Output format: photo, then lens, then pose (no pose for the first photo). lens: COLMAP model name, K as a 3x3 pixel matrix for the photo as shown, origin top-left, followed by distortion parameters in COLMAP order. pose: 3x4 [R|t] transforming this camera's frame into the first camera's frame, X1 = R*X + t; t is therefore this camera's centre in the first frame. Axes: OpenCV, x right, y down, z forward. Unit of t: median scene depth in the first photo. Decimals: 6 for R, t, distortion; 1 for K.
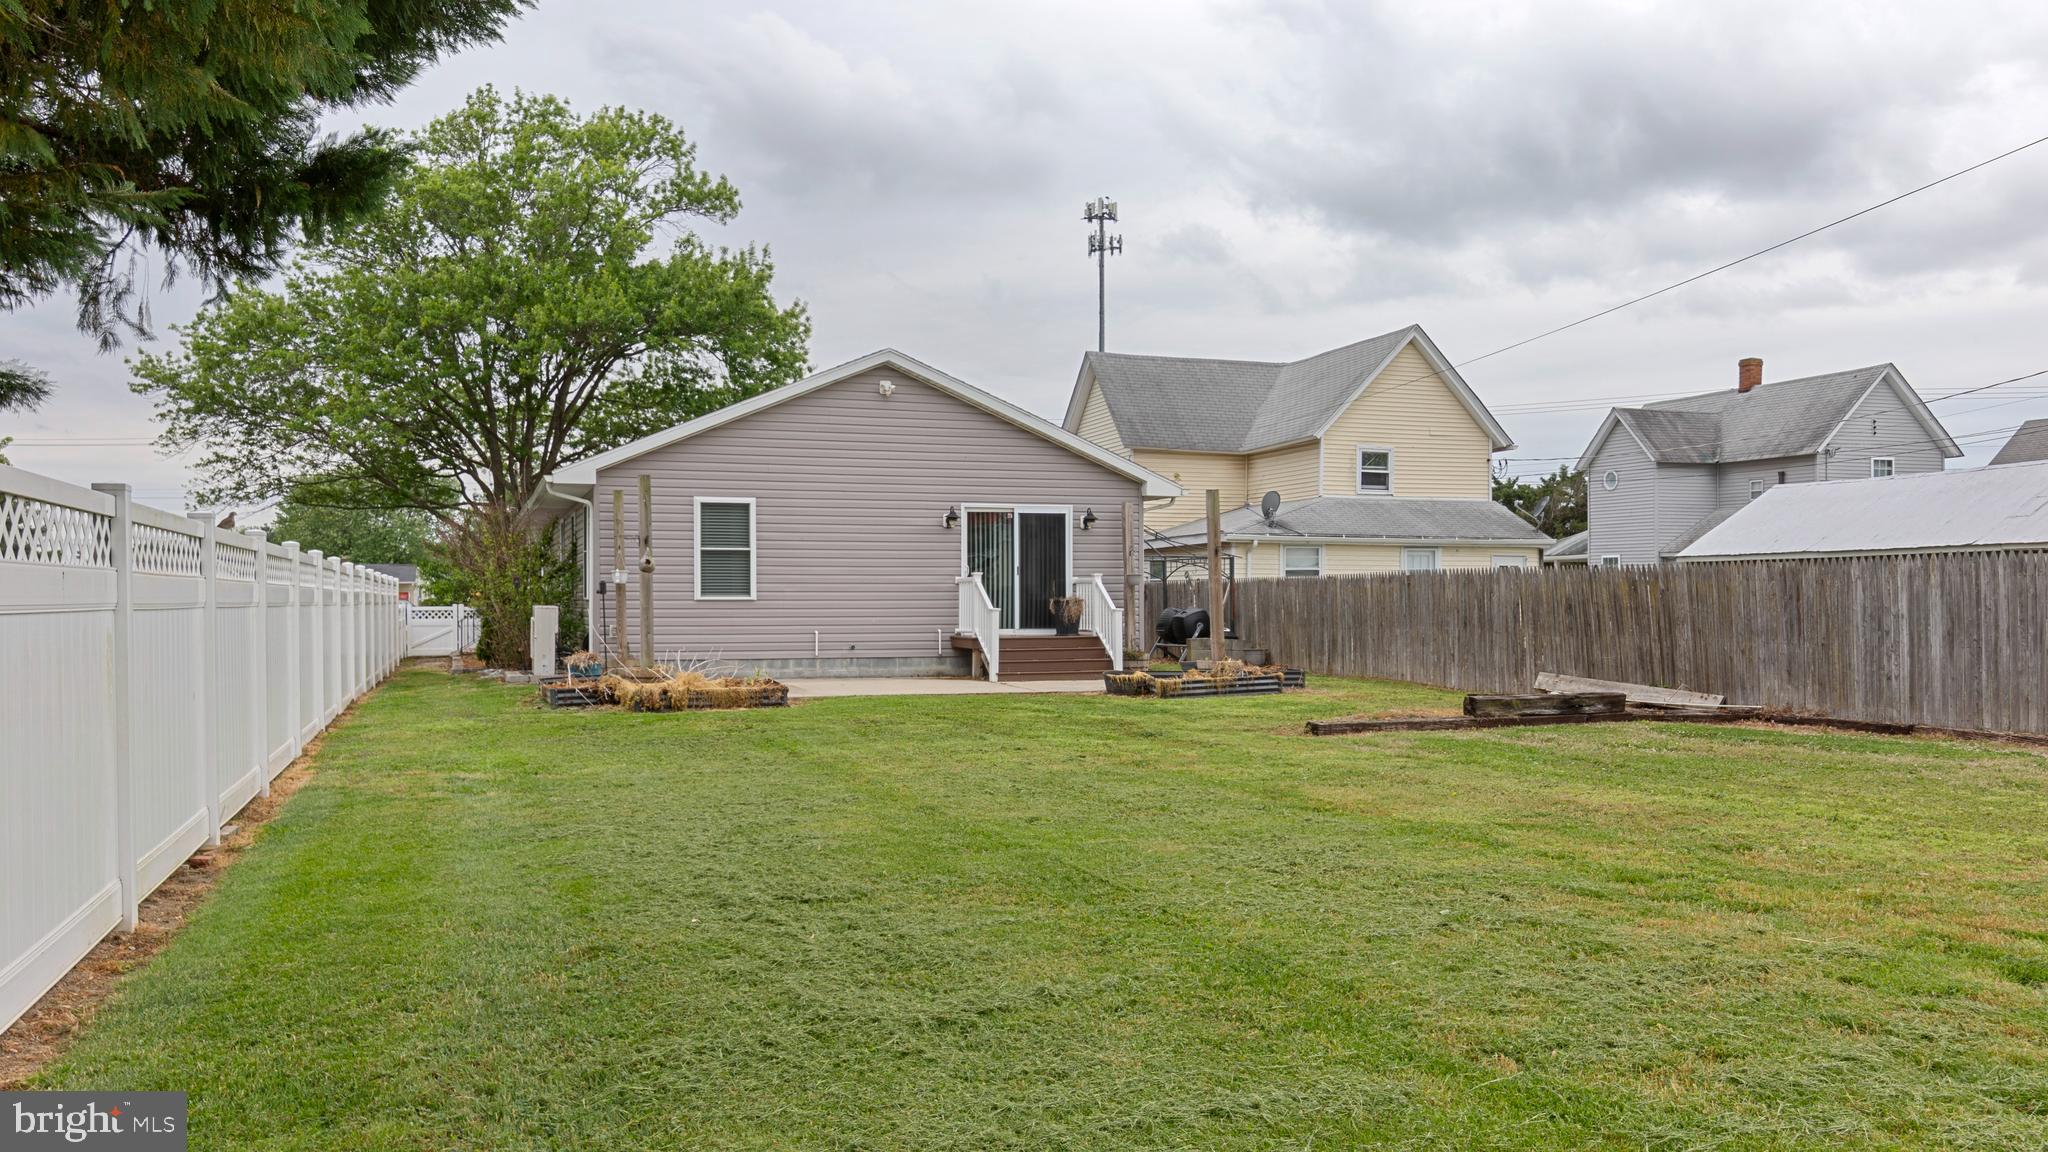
lens RADIAL K [[1658.2, 0, 1021.2], [0, 1658.2, 585.1], [0, 0, 1]] dist [0.035487, -0.009440]
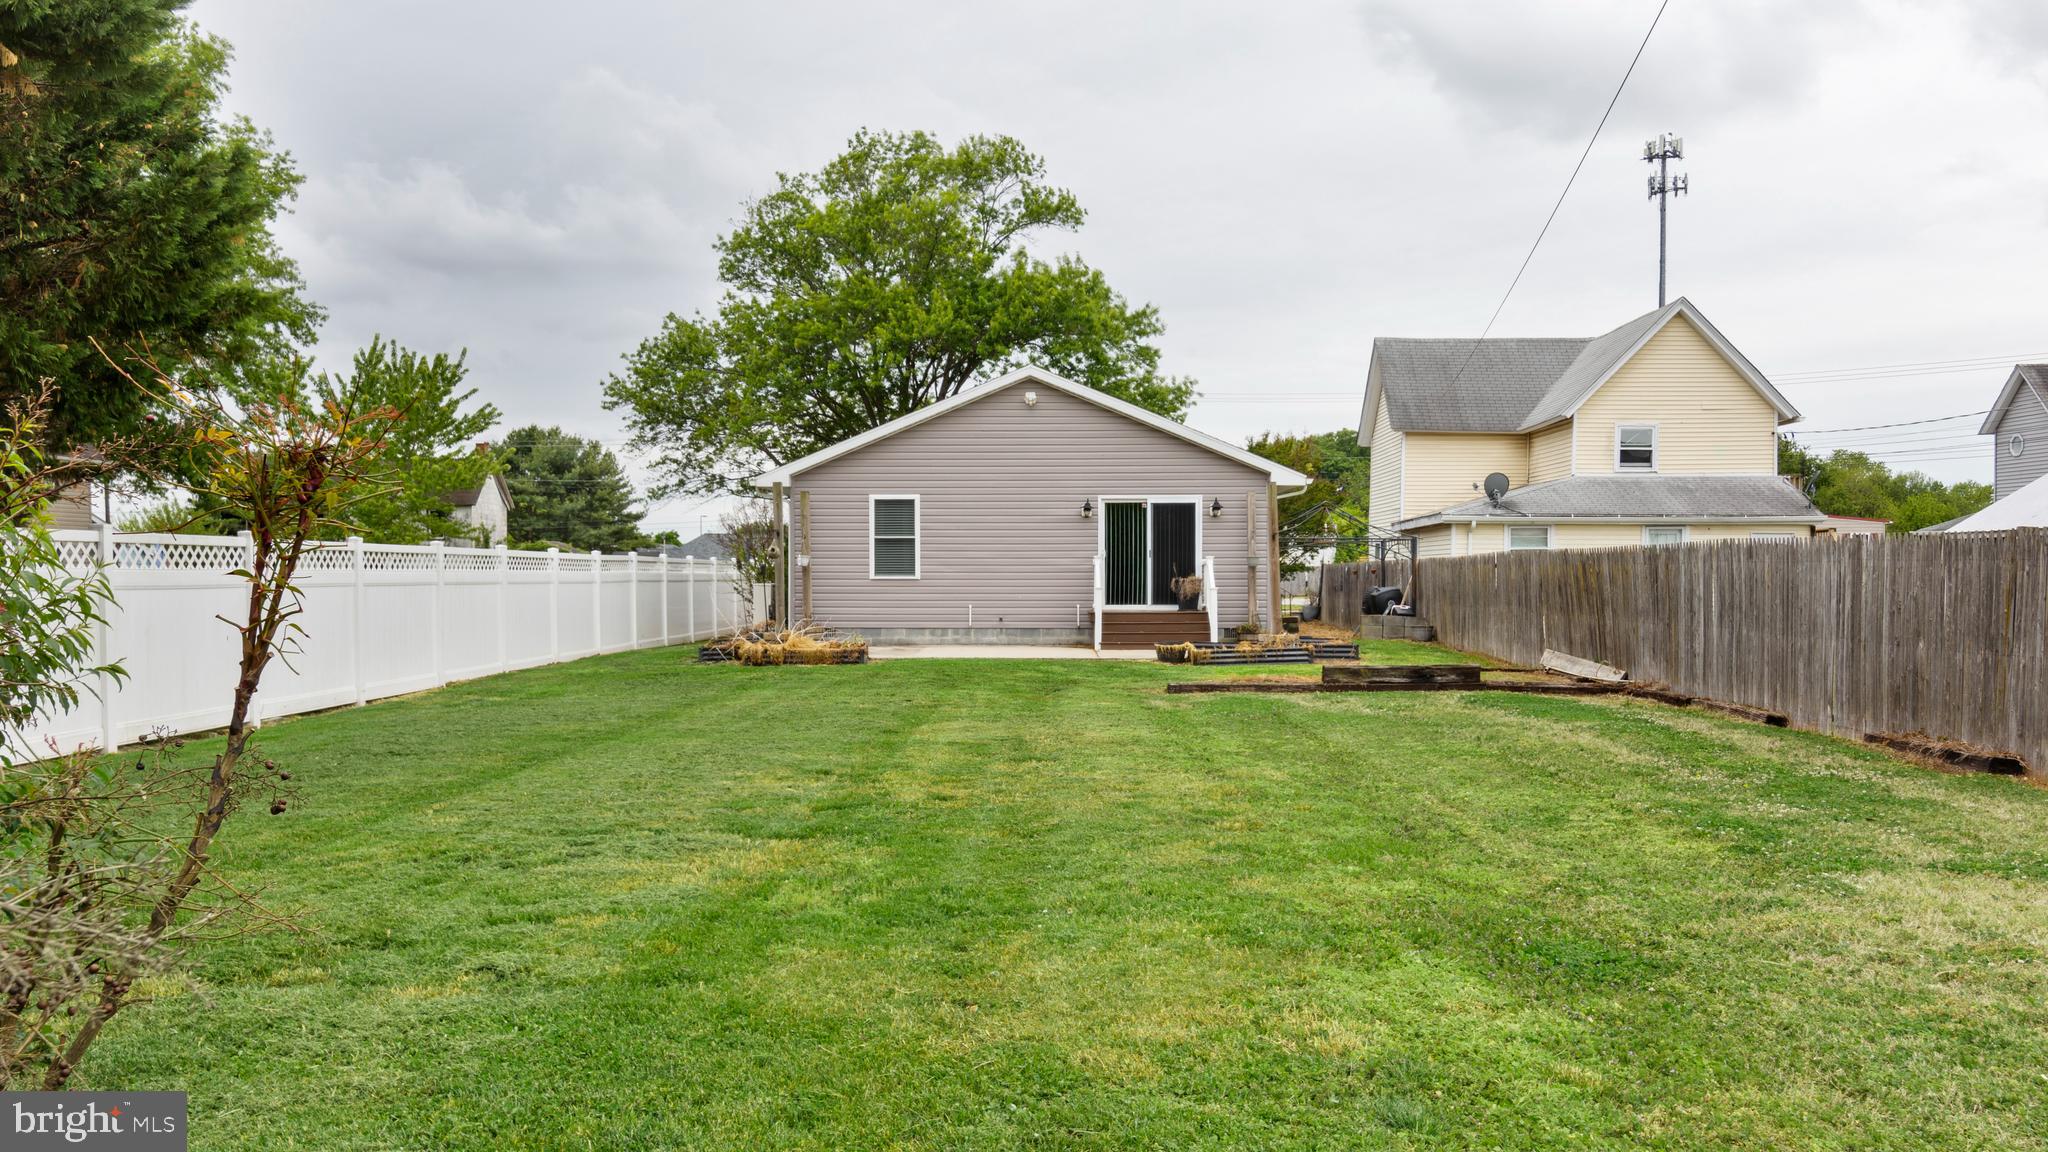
lens RADIAL K [[1658.2, 0, 981.6], [0, 1658.2, 660.0], [0, 0, 1]] dist [0.035487, -0.009440]
pose [[0.935859, 0.019570, -0.351832, 0.218376], [0.001831, 0.998173, 0.060391, -0.003675], [0.352371, -0.057162, 0.934113, -0.084268]]
